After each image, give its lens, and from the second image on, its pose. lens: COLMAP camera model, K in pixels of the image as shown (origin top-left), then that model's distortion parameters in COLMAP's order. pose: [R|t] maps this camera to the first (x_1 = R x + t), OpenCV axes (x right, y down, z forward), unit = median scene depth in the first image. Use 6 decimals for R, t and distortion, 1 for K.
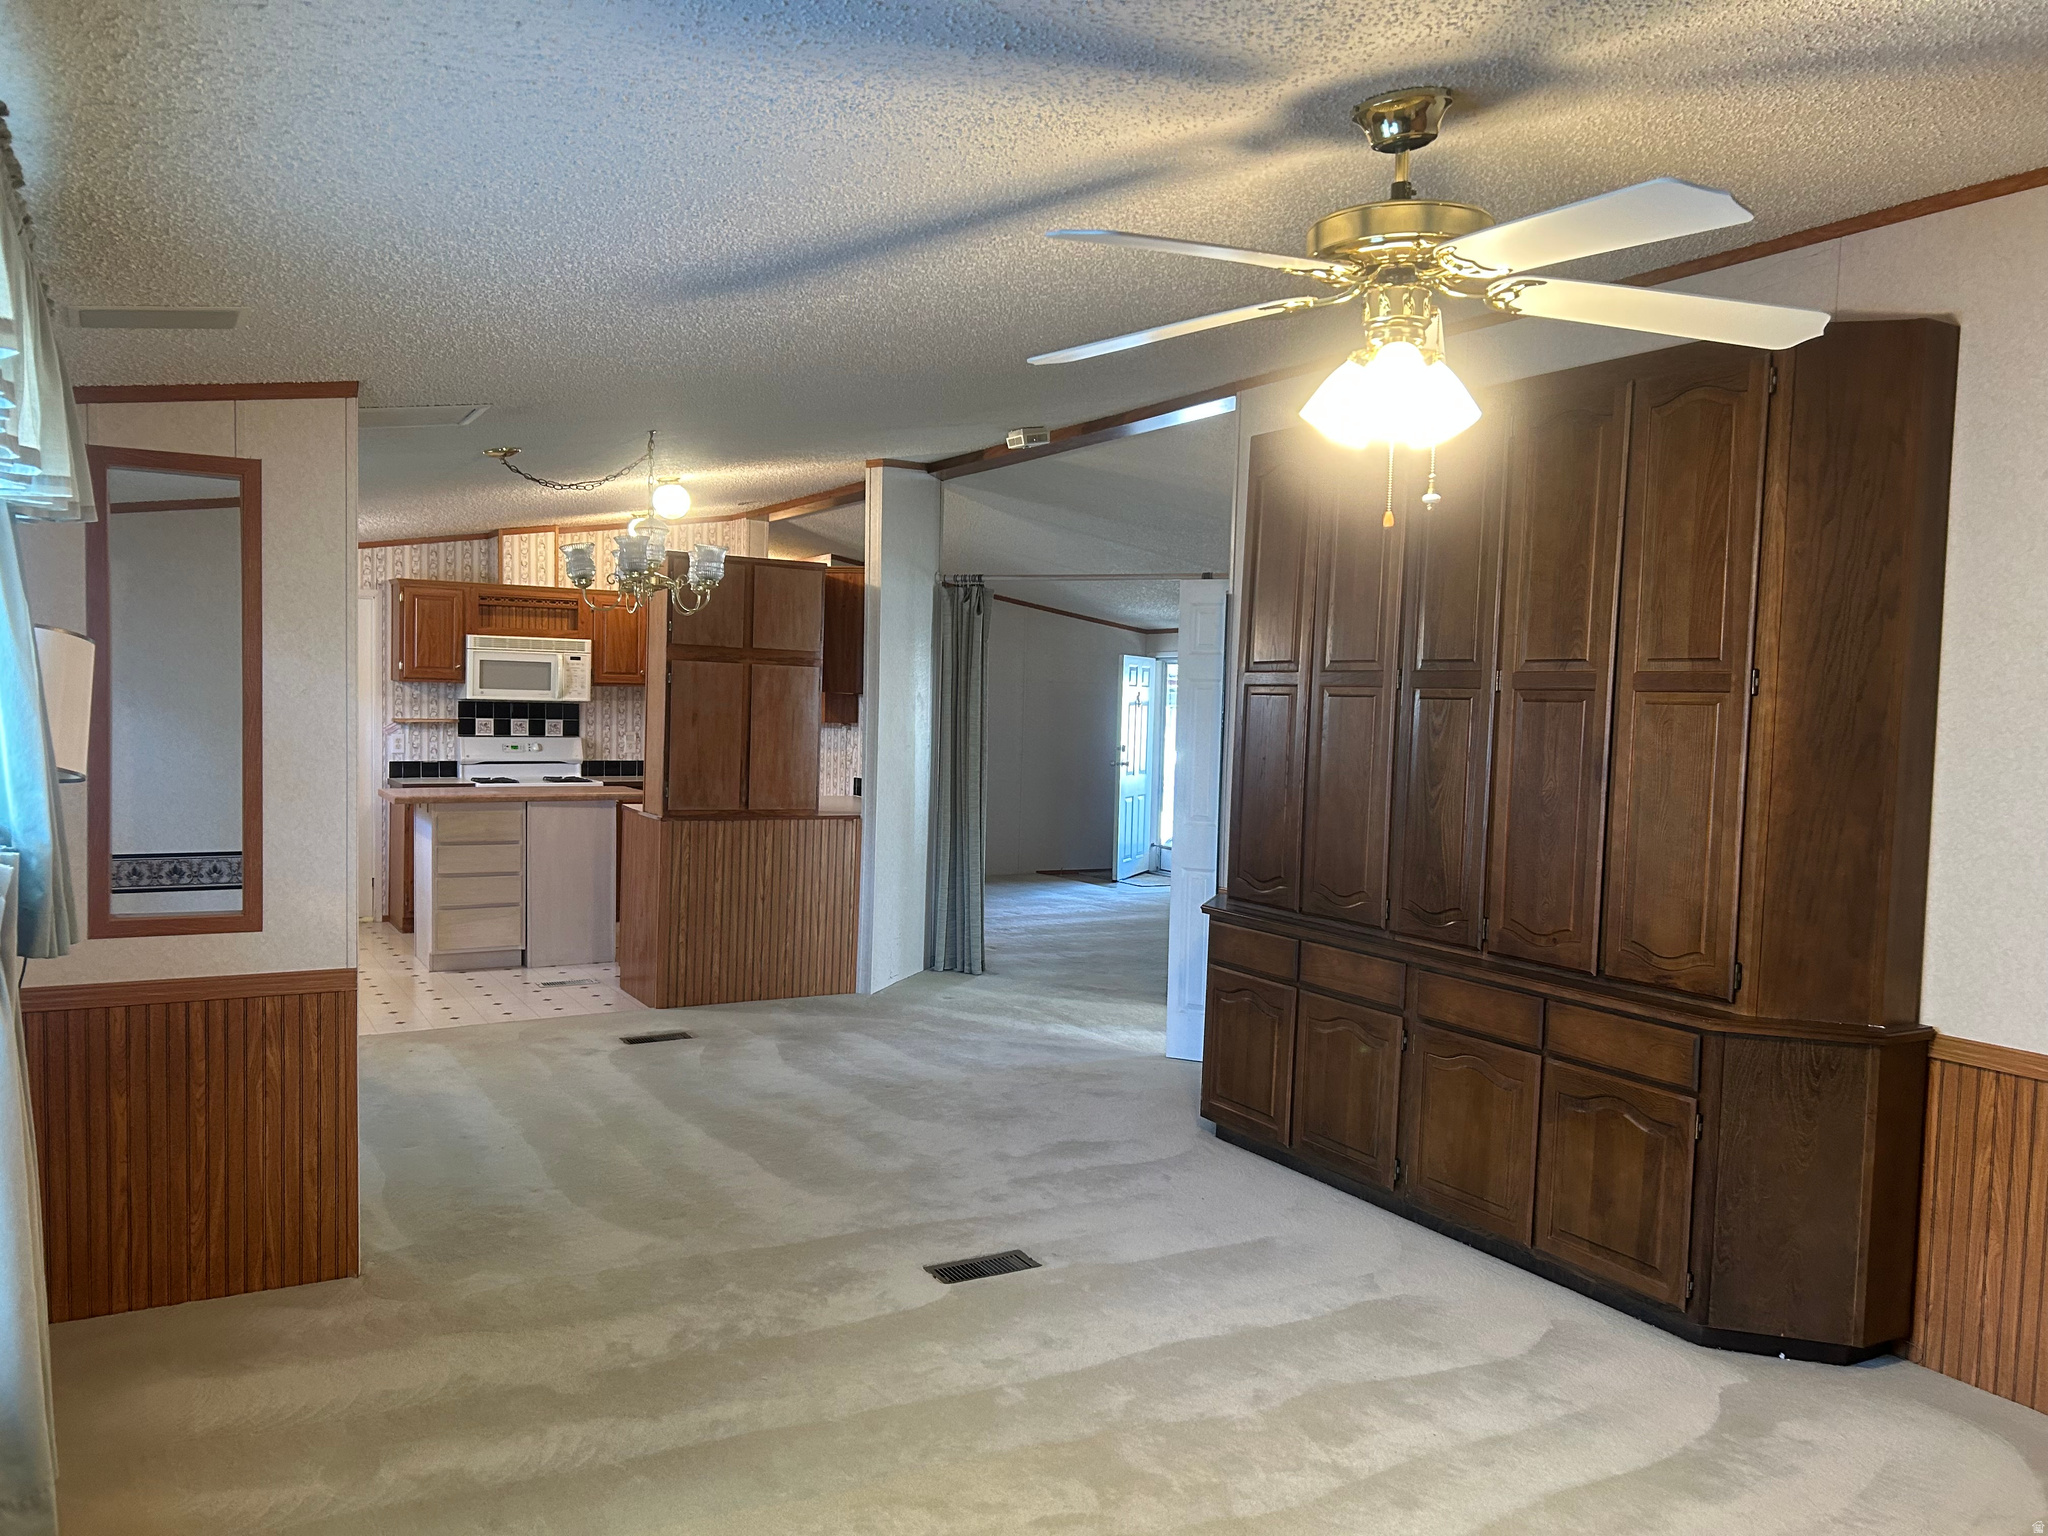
lens RADIAL K [[1547.2, 0, 1027.5], [0, 1547.2, 783.5], [0, 0, 1]] dist [0.050340, -0.028314]
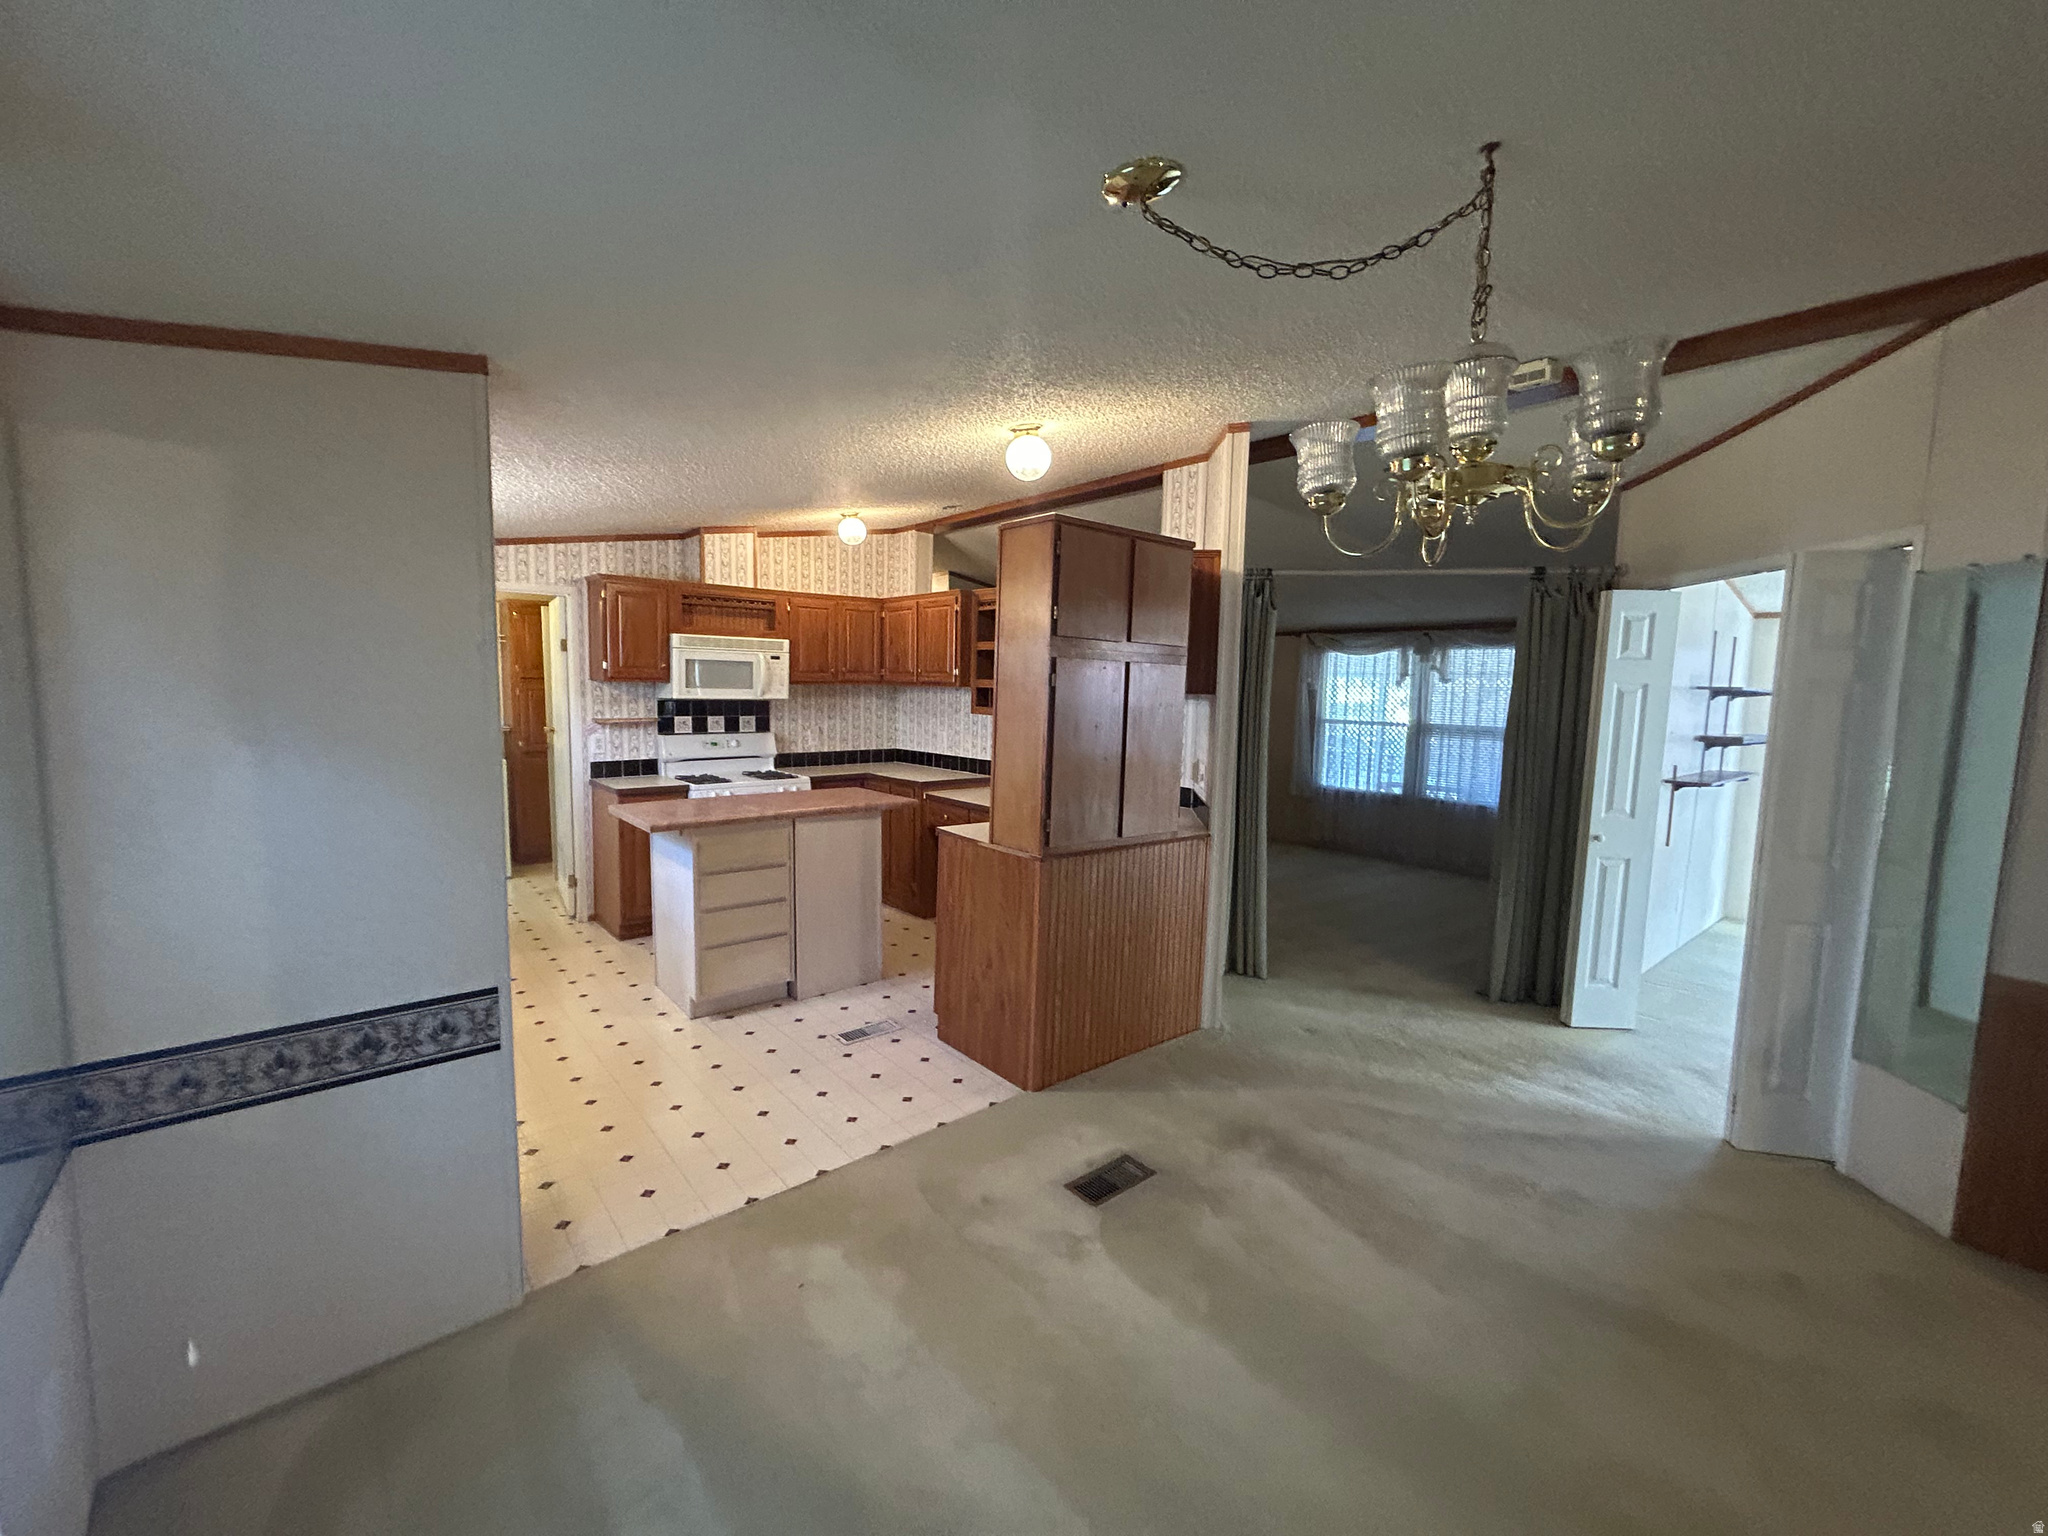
lens RADIAL K [[832.5, 0, 1022.5], [0, 832.5, 769.2], [0, 0, 1]] dist [-0.002234, -0.000114]
pose [[0.983653, -0.022162, 0.178705, -0.304463], [0.013853, 0.998770, 0.047615, -0.040375], [-0.179540, -0.044361, 0.982750, 0.560105]]
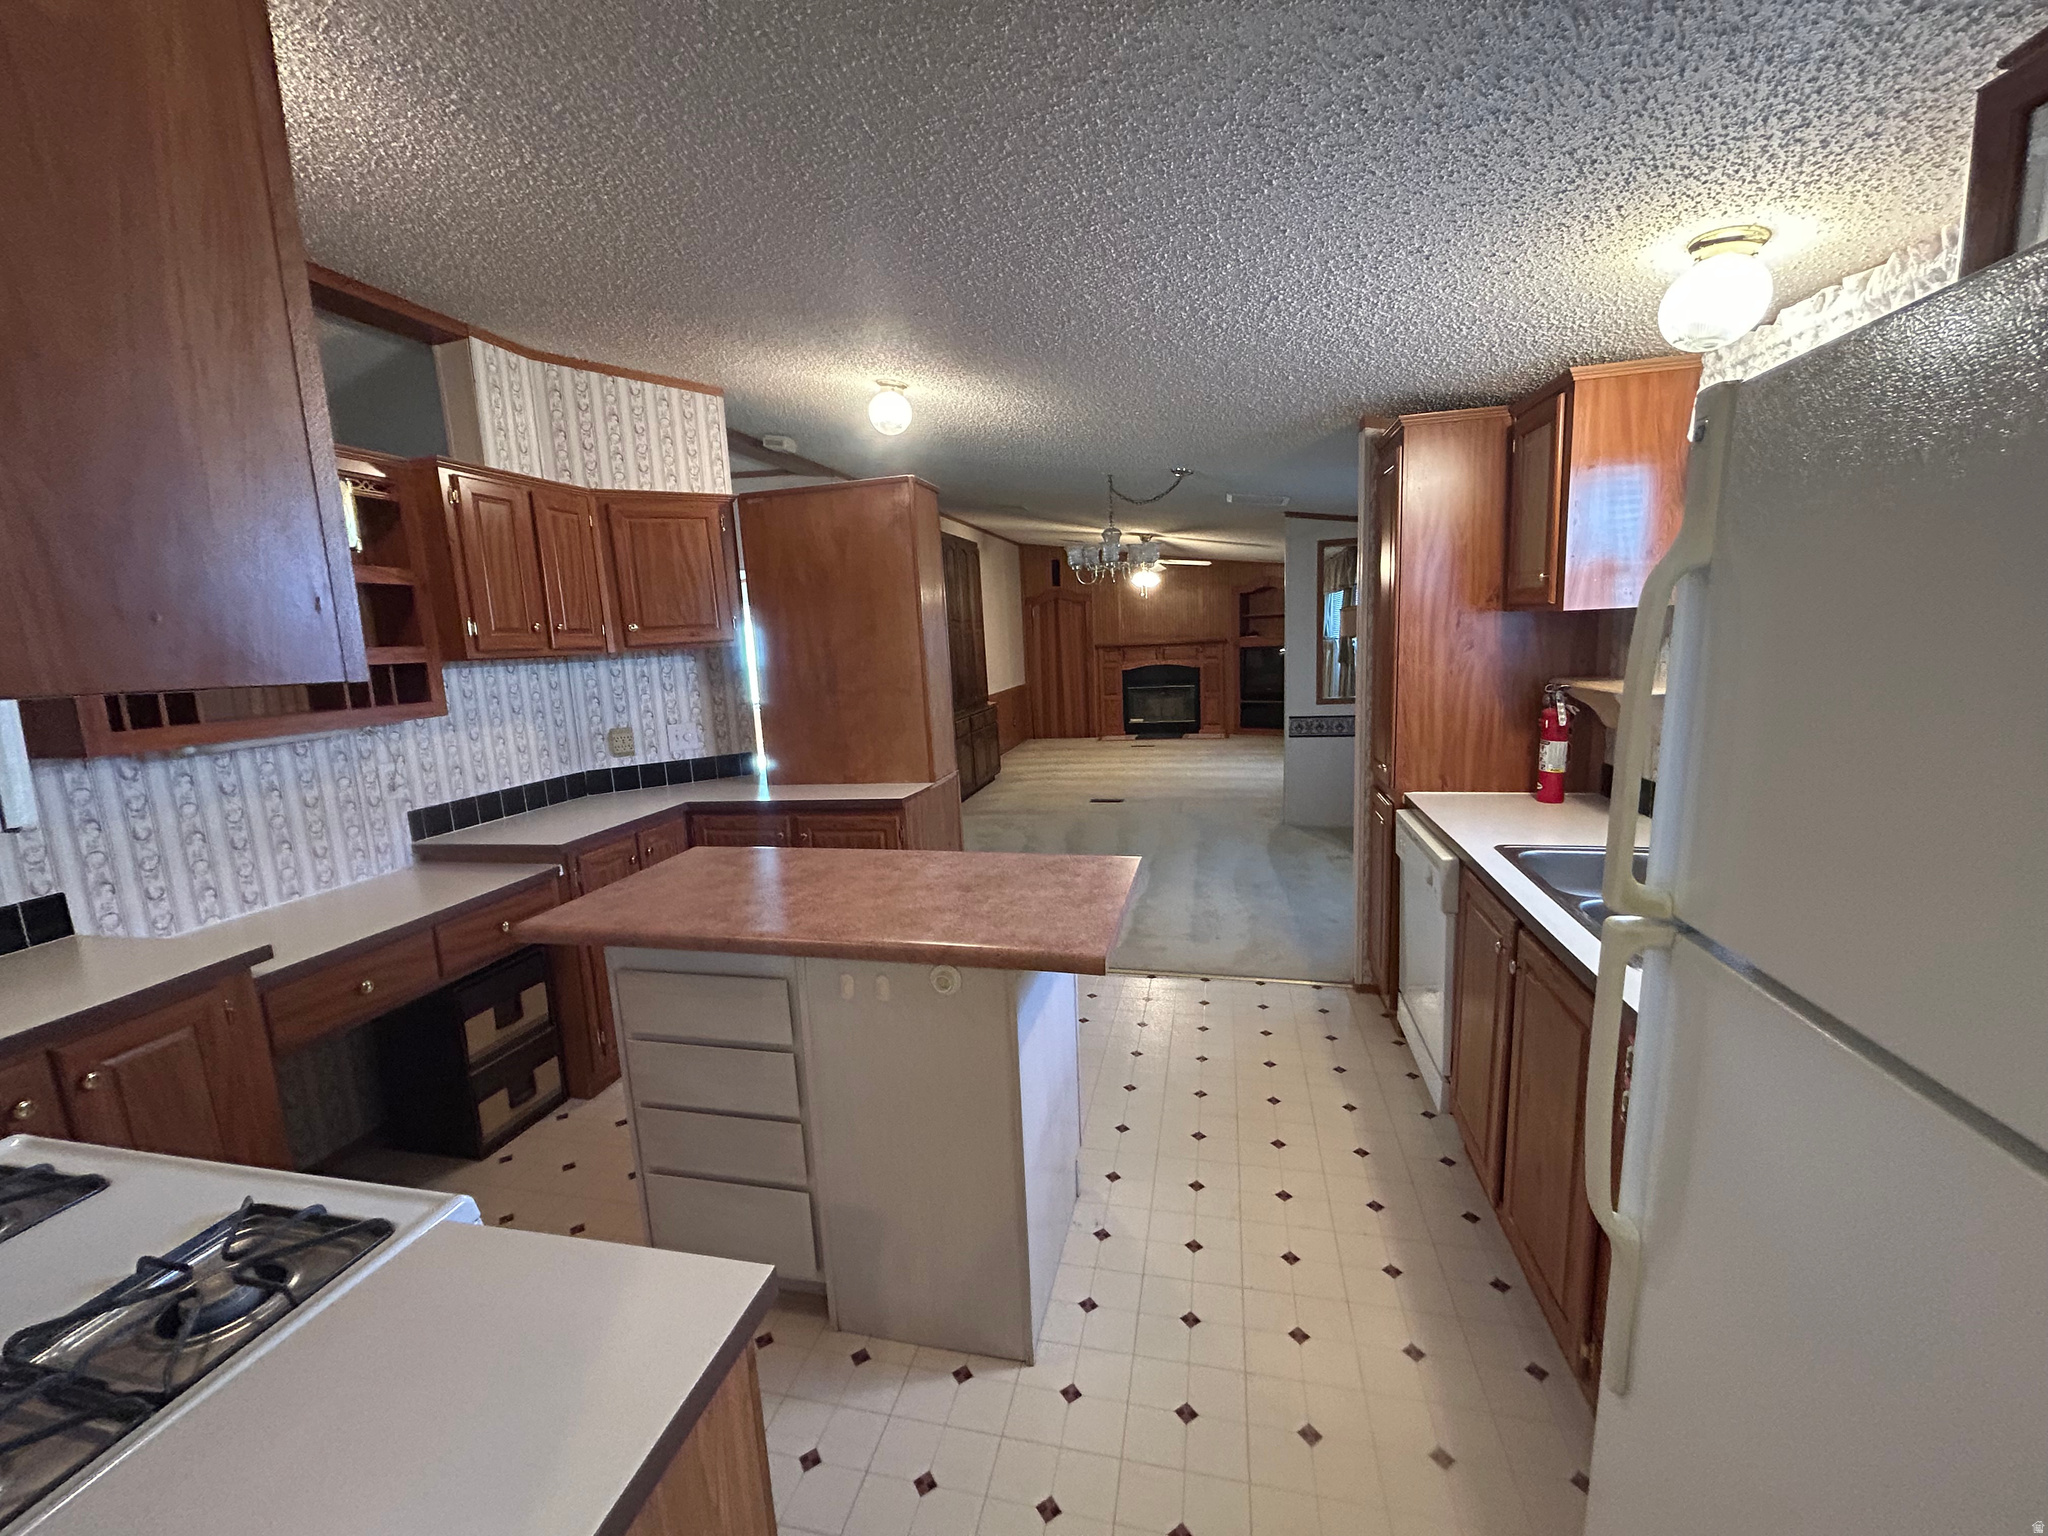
lens RADIAL K [[832.5, 0, 1019.2], [0, 832.5, 765.7], [0, 0, 1]] dist [-0.002234, -0.000114]
pose [[-0.730974, -0.099190, 0.675158, -0.587592], [0.069821, 0.973316, 0.218587, -0.087752], [-0.678824, 0.206922, -0.704544, 1.277282]]
